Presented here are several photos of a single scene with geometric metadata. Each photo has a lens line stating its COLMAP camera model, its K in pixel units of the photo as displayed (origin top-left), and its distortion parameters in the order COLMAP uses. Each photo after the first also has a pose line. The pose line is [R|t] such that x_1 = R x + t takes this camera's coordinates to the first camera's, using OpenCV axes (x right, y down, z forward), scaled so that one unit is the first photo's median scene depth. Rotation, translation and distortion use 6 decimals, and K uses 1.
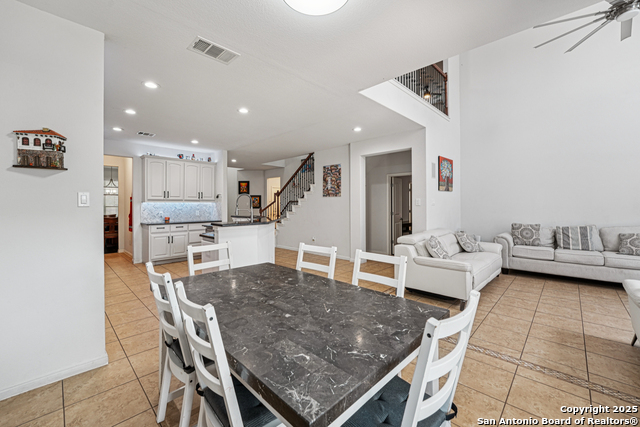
lens RADIAL K [[257.1, 0, 319.9], [0, 257.1, 203.6], [0, 0, 1]] dist [-0.003520, -0.000206]
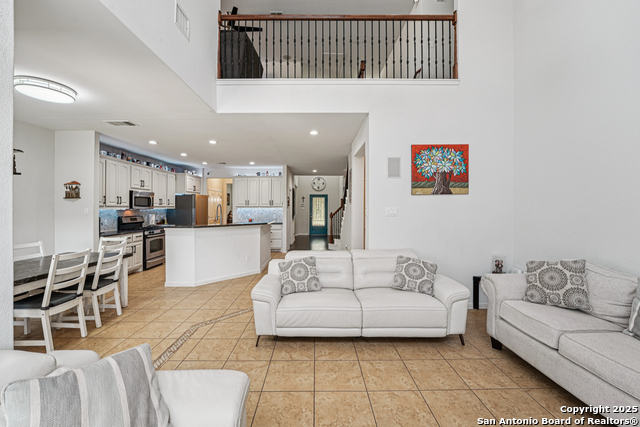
lens RADIAL K [[257.1, 0, 311.5], [0, 257.1, 203.6], [0, 0, 1]] dist [-0.003520, -0.000206]
pose [[0.702333, -0.007651, -0.711808, 0.838475], [0.002970, 0.999965, -0.007817, -0.024369], [0.711843, 0.003376, 0.702331, 0.356679]]
